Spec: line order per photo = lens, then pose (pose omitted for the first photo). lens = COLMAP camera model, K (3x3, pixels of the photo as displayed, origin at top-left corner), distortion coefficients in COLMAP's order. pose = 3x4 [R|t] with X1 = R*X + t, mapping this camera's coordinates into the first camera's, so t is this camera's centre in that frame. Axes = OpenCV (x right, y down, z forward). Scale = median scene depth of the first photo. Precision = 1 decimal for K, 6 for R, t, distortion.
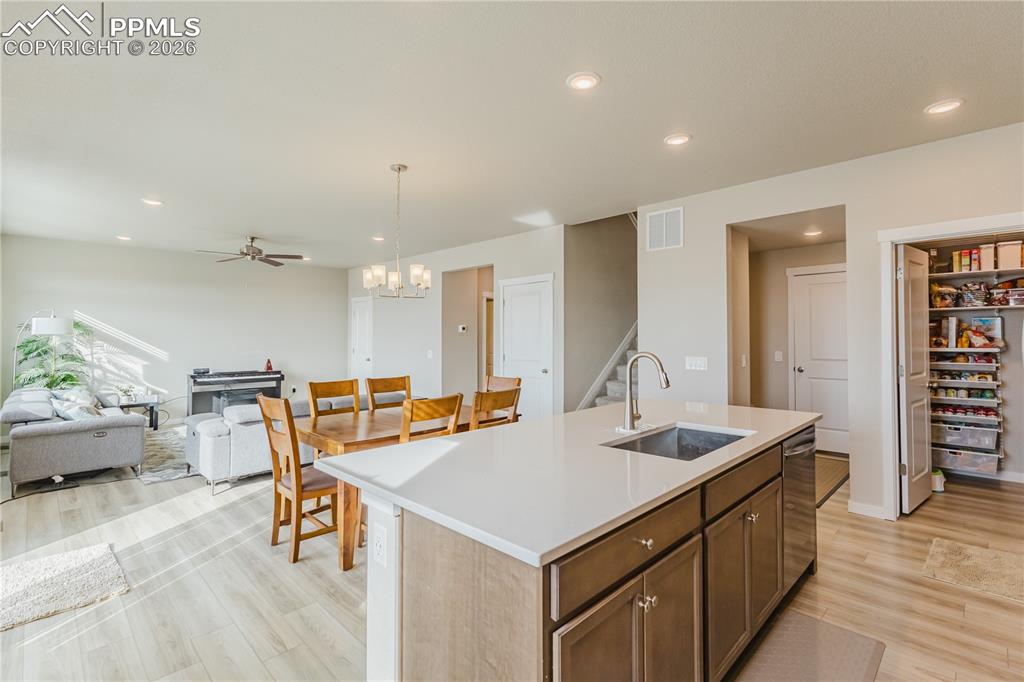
lens RADIAL K [[475.3, 0, 515.4], [0, 475.3, 327.2], [0, 0, 1]] dist [-0.001803, 0.002568]
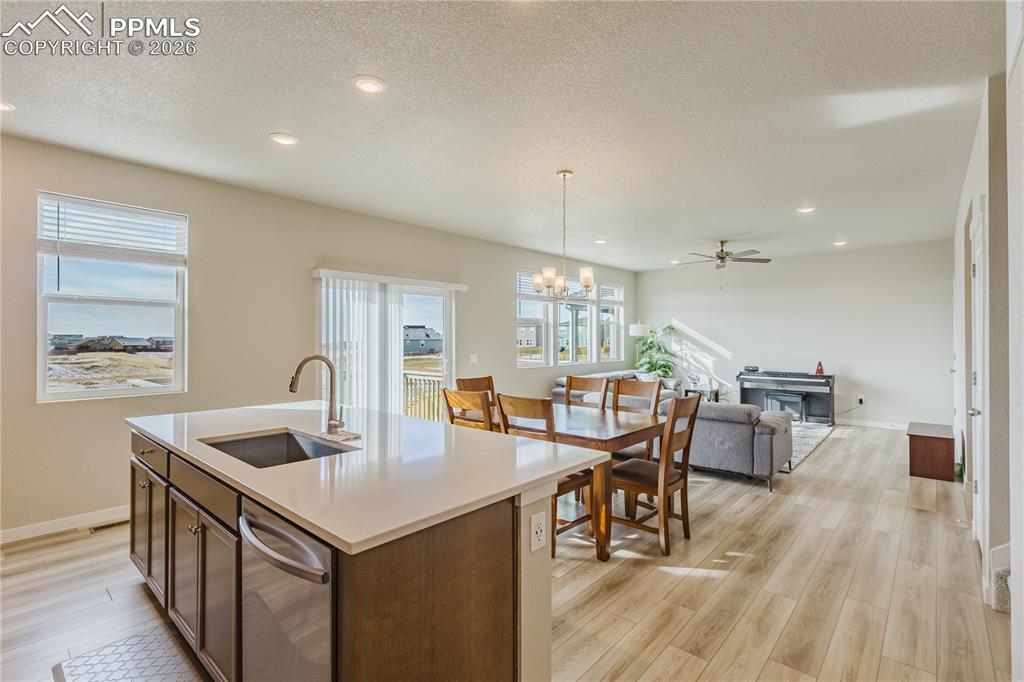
lens RADIAL K [[475.3, 0, 509.4], [0, 475.3, 341.6], [0, 0, 1]] dist [-0.001803, 0.002568]
pose [[0.043419, 0.010268, -0.999004, 0.424125], [0.022416, 0.999685, 0.011249, 0.006976], [0.998805, -0.022882, 0.043175, 0.444060]]
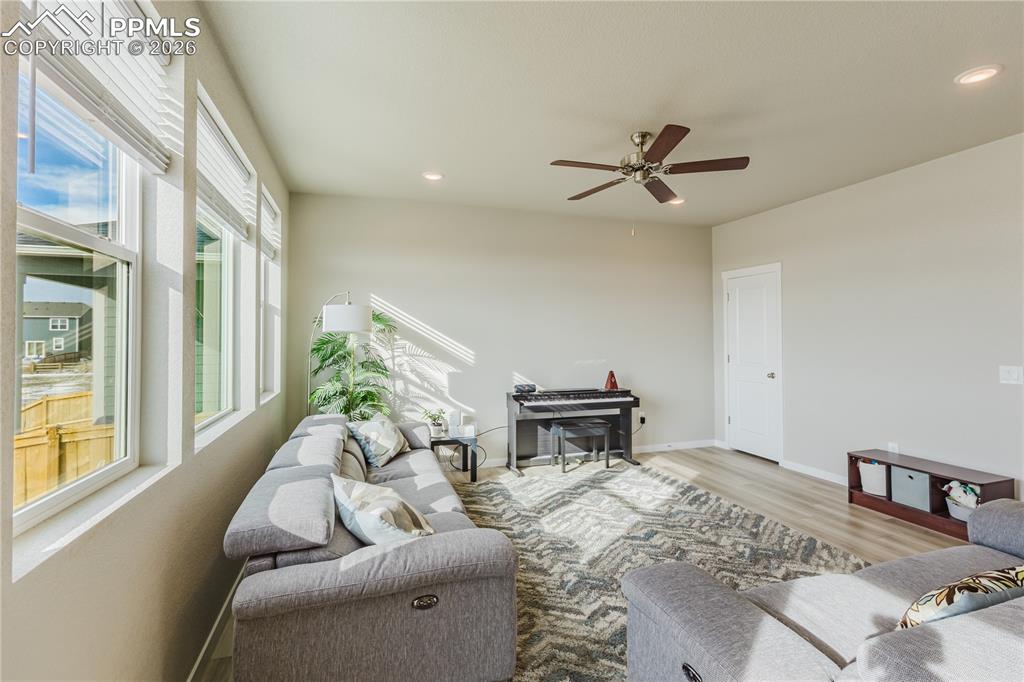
lens RADIAL K [[475.3, 0, 513.8], [0, 475.3, 334.6], [0, 0, 1]] dist [-0.001803, 0.002568]
pose [[0.891157, -0.002312, -0.453689, -0.416968], [0.009935, 0.999847, 0.014418, 0.010386], [0.453586, -0.017356, 0.891044, 0.457659]]
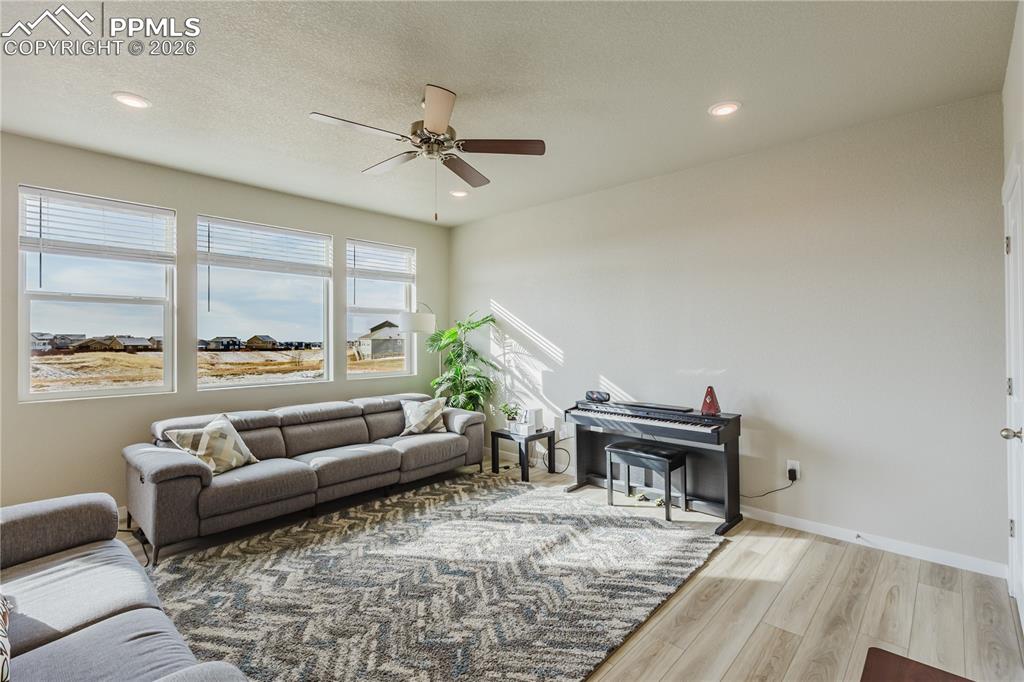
lens RADIAL K [[475.3, 0, 521.1], [0, 475.3, 333.8], [0, 0, 1]] dist [-0.001803, 0.002568]
pose [[0.032604, -0.004803, -0.999457, -0.117497], [0.022543, 0.999738, -0.004069, 0.021516], [0.999214, -0.022399, 0.032704, 0.973724]]
